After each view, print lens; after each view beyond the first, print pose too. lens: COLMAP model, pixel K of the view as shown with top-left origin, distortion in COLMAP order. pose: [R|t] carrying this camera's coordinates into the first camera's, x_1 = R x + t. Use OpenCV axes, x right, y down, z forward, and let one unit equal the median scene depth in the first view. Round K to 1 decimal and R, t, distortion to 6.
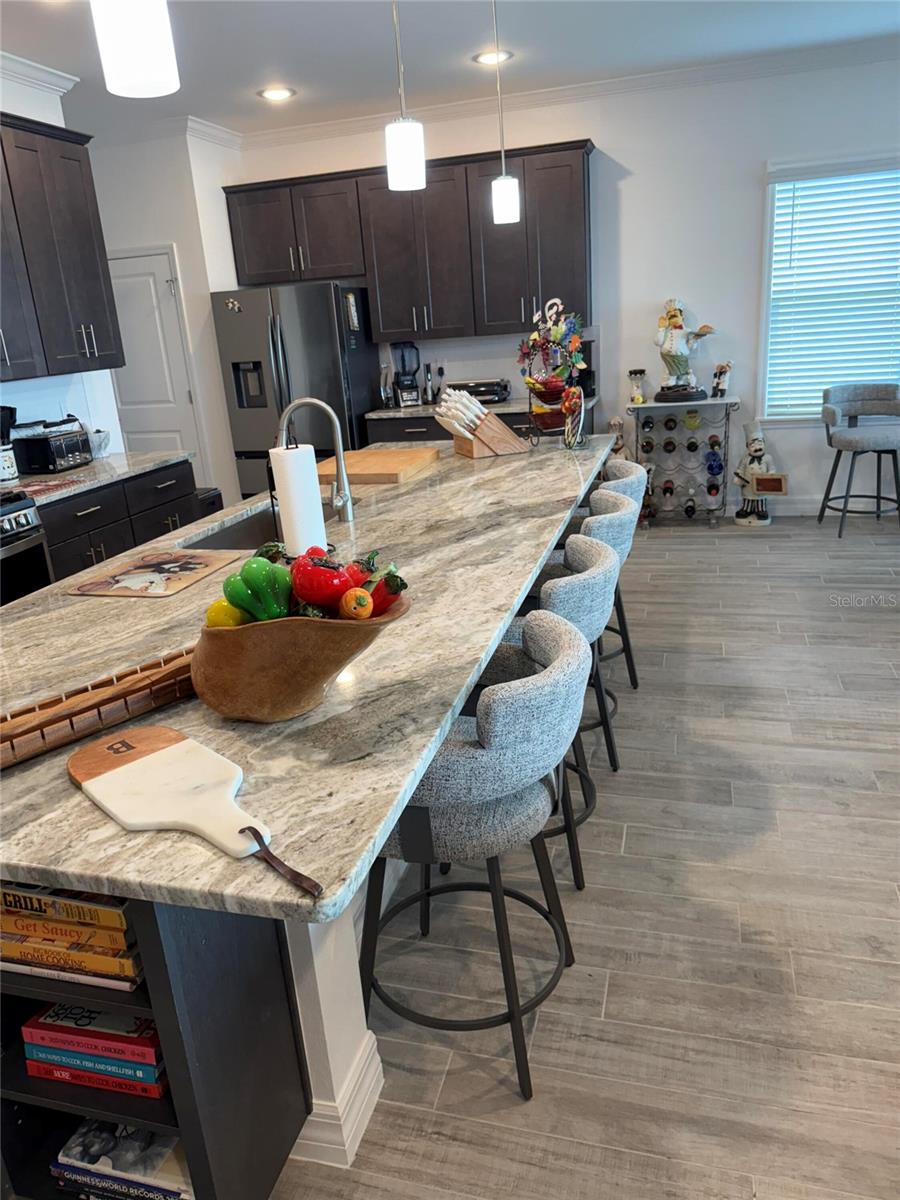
lens RADIAL K [[842.3, 0, 442.8], [0, 842.3, 594.4], [0, 0, 1]] dist [0.032662, -0.057805]
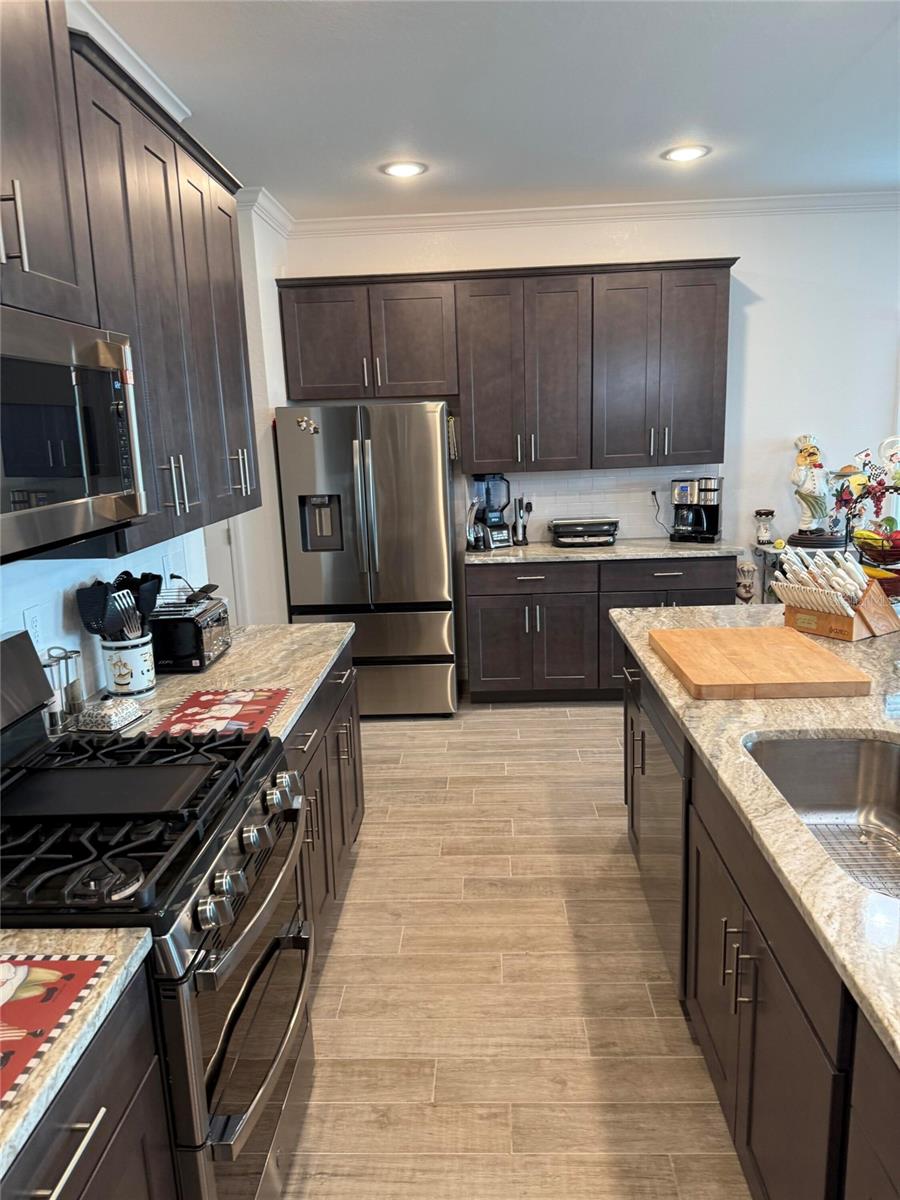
lens RADIAL K [[842.3, 0, 453.1], [0, 842.3, 608.7], [0, 0, 1]] dist [0.032662, -0.057805]
pose [[0.969984, -0.016748, 0.242591, -0.301250], [0.044627, 0.992942, -0.109884, -0.078442], [-0.239039, 0.117412, 0.963885, 0.228663]]
